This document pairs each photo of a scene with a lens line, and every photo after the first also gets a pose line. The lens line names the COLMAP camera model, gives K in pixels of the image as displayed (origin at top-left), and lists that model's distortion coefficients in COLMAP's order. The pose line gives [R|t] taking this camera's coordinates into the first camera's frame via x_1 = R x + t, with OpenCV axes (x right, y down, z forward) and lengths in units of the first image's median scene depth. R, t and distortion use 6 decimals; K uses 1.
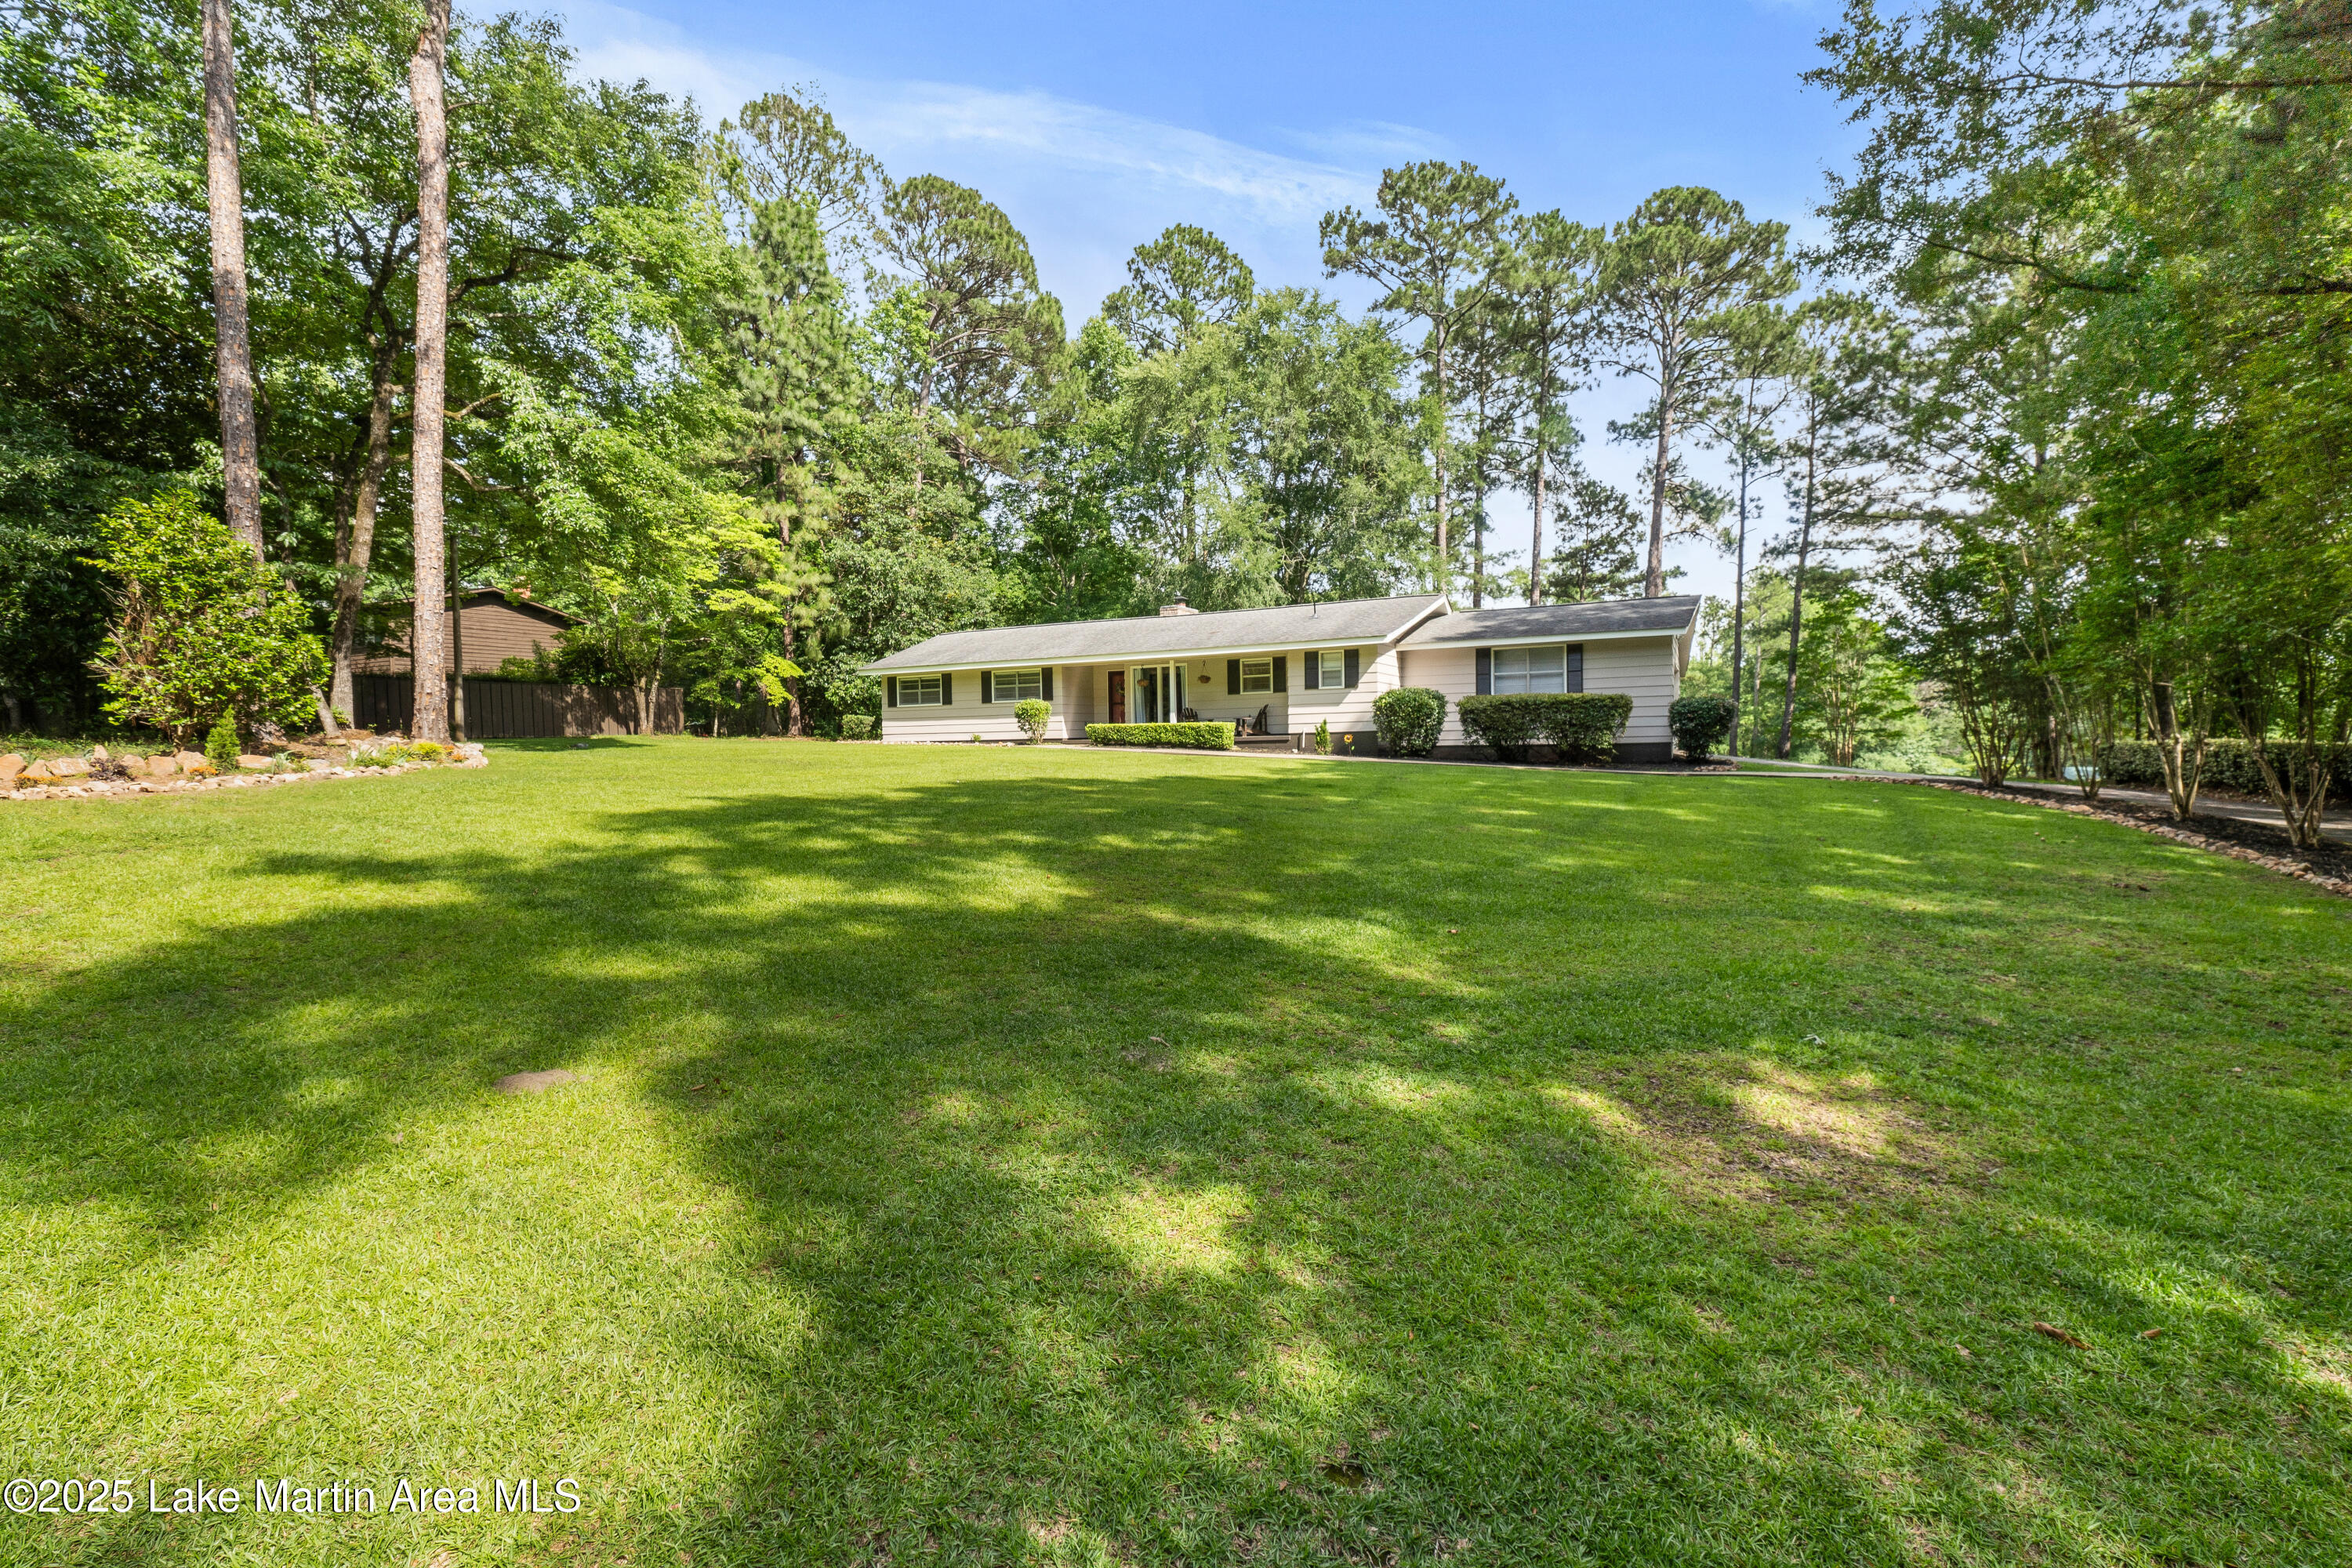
lens RADIAL K [[1010.4, 0, 1188.8], [0, 1010.4, 783.1], [0, 0, 1]] dist [-0.008321, 0.000477]
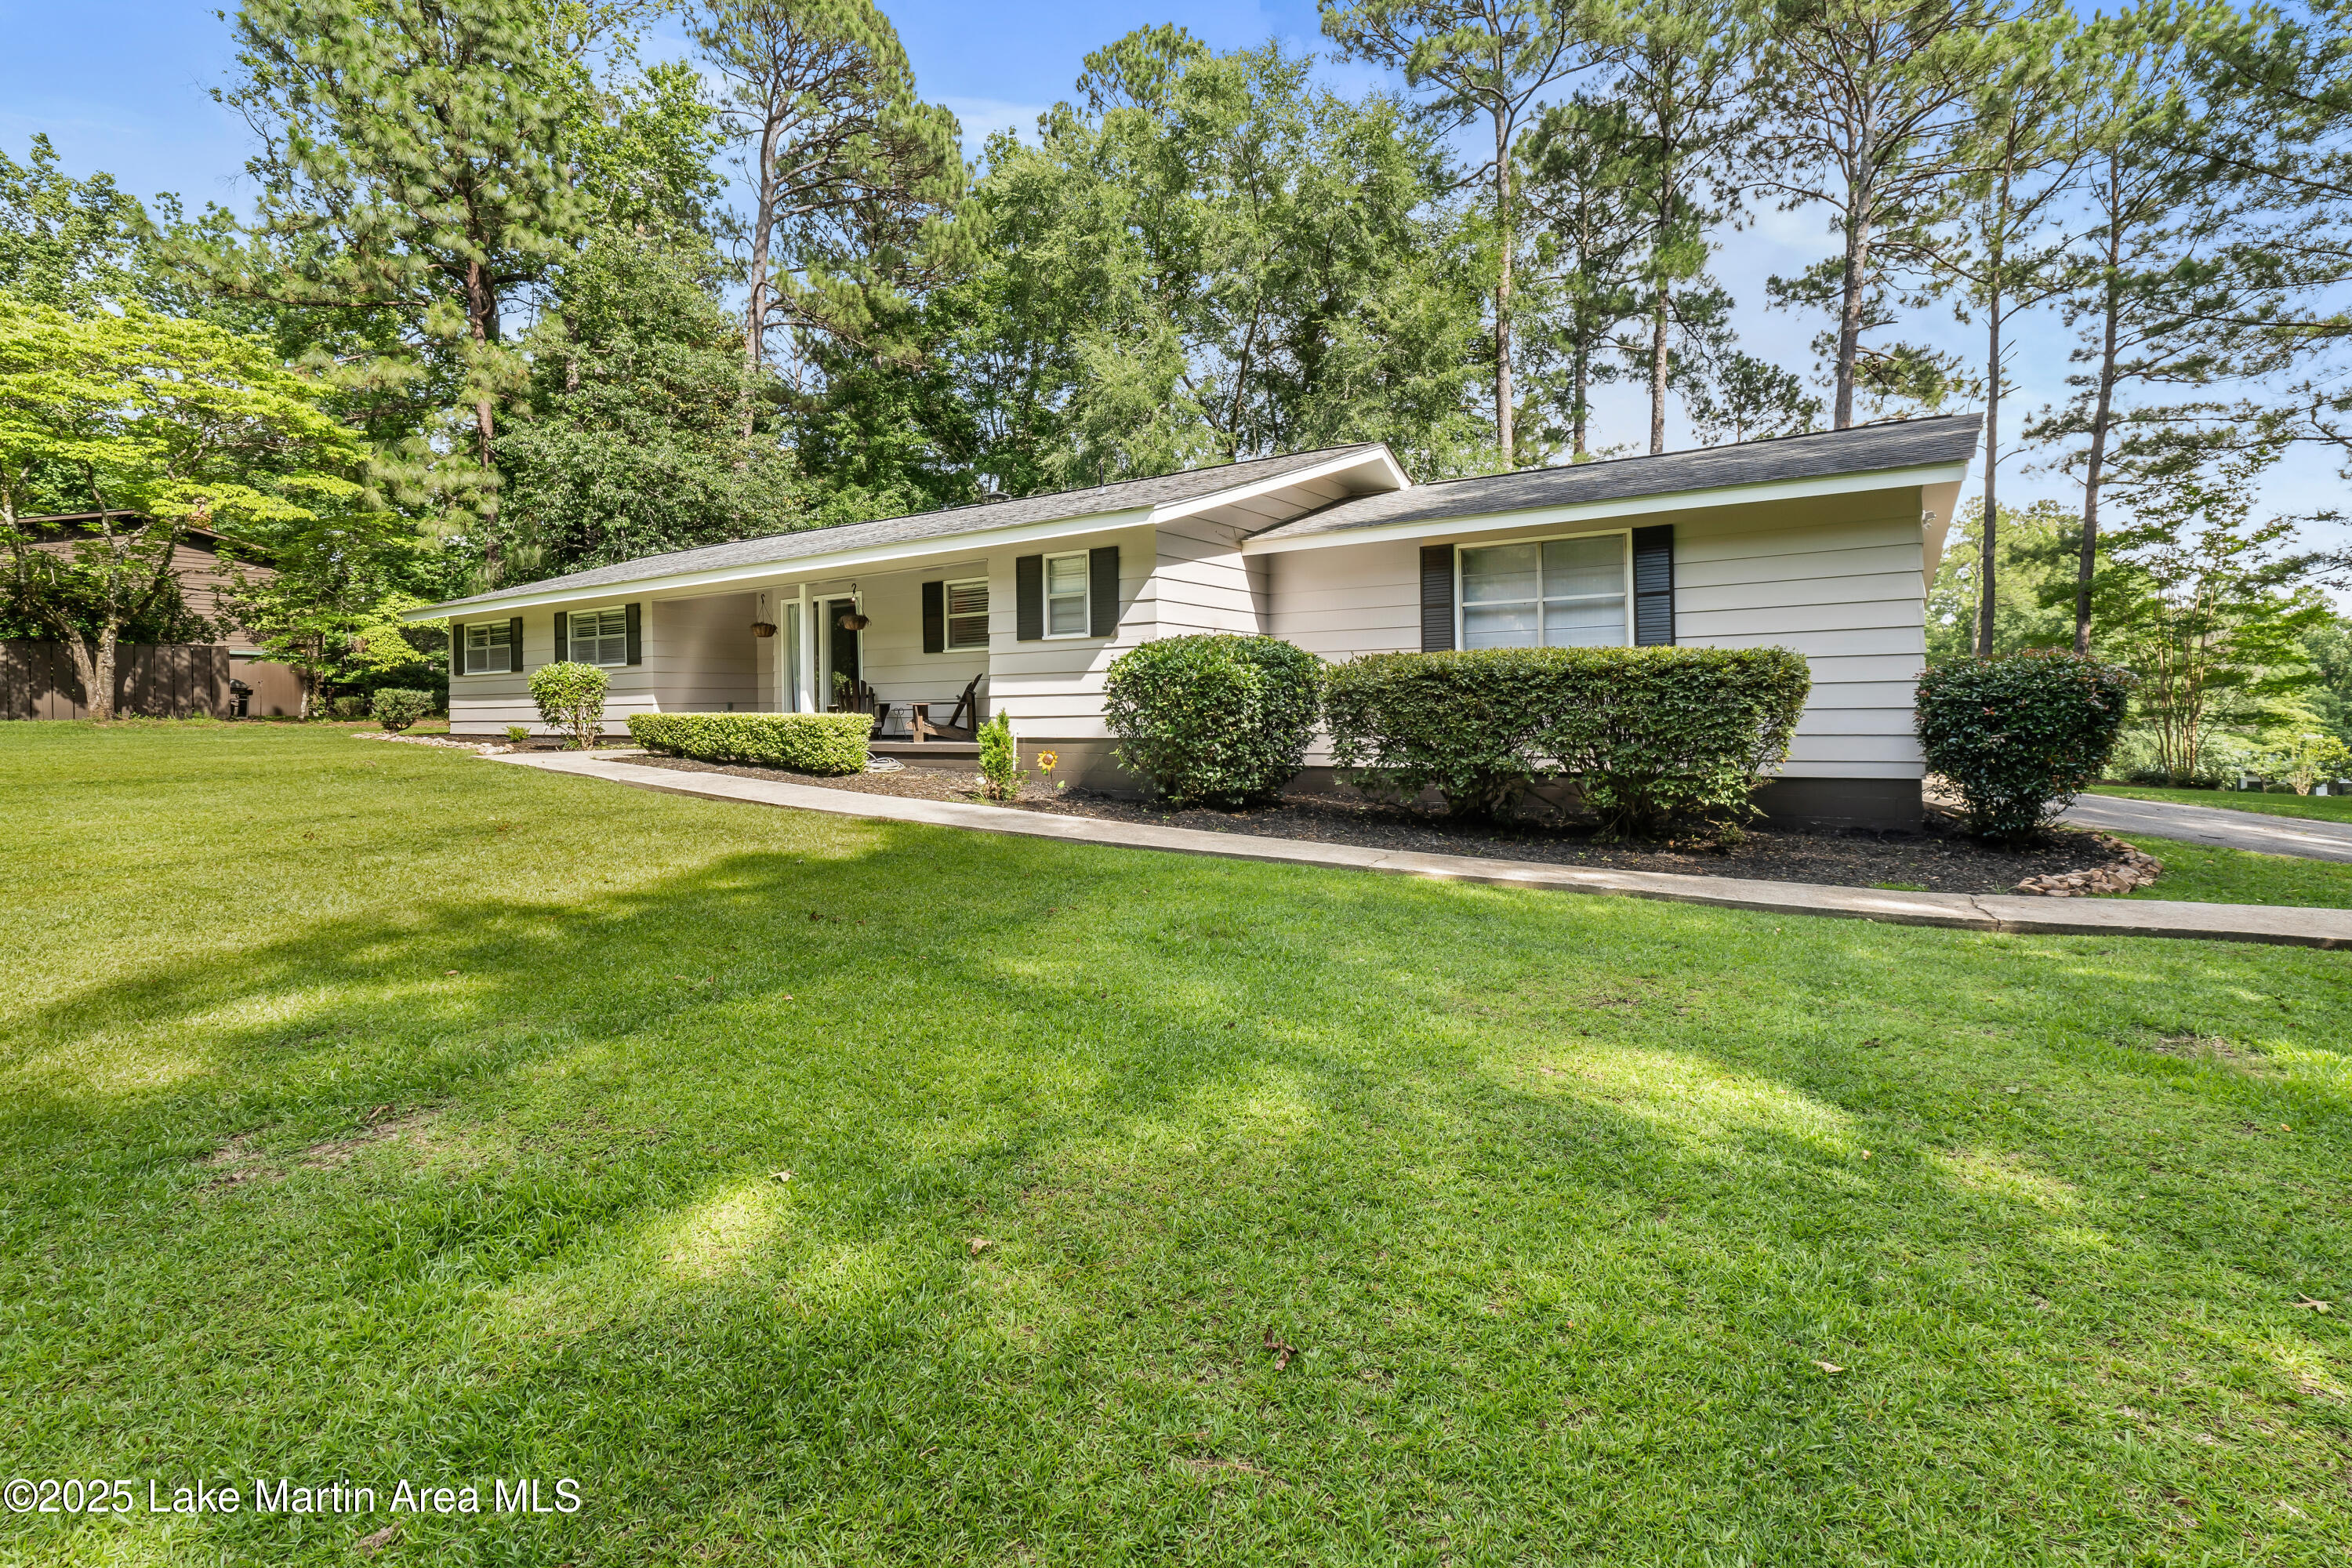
lens RADIAL K [[1010.4, 0, 1193.9], [0, 1010.4, 702.7], [0, 0, 1]] dist [-0.008321, 0.000477]
pose [[0.990808, 0.005542, -0.135163, 0.138456], [-0.011304, 0.999058, -0.041896, -0.026395], [0.134803, 0.043039, 0.989937, 0.313986]]
